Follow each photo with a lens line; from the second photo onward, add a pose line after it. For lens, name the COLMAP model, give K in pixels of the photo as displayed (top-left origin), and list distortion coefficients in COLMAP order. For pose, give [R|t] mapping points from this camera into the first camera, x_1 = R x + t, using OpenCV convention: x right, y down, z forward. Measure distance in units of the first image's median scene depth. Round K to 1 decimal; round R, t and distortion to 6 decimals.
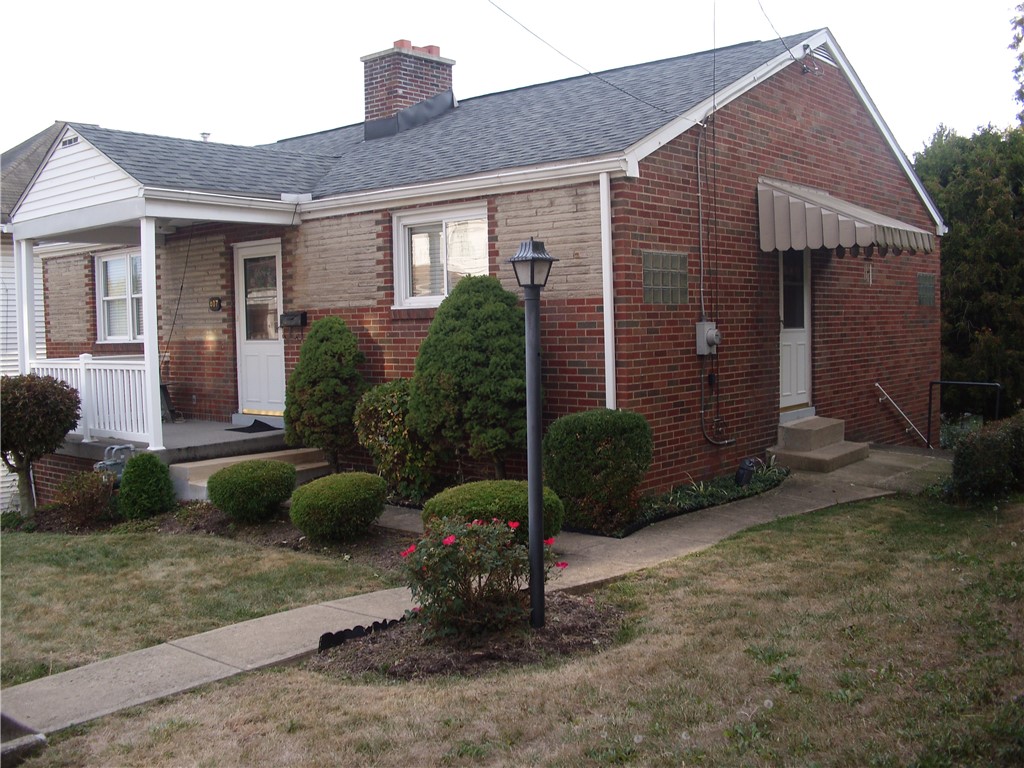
lens RADIAL K [[1051.8, 0, 512.0], [0, 1051.8, 384.0], [0, 0, 1]] dist [-0.223636, 0.011147]
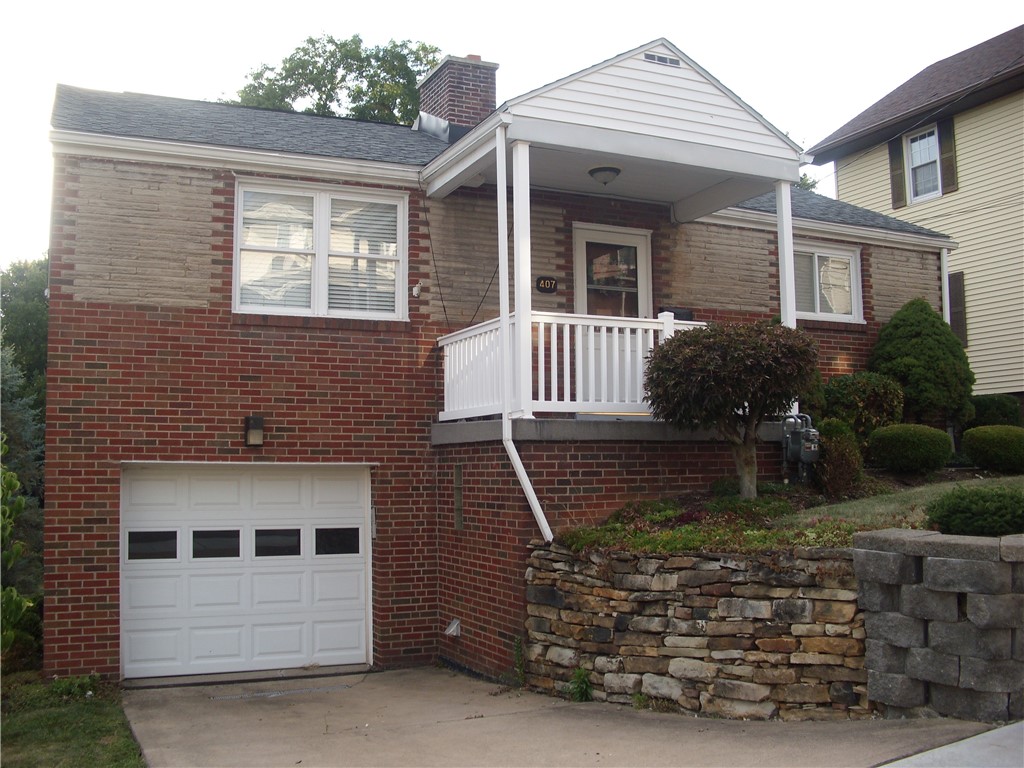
lens RADIAL K [[1051.8, 0, 512.0], [0, 1051.8, 384.0], [0, 0, 1]] dist [-0.223636, 0.011147]
pose [[0.427263, 0.085686, 0.900058, -1.195877], [0.045776, 0.992172, -0.116185, 0.114188], [-0.902968, 0.090842, 0.419997, 0.750401]]
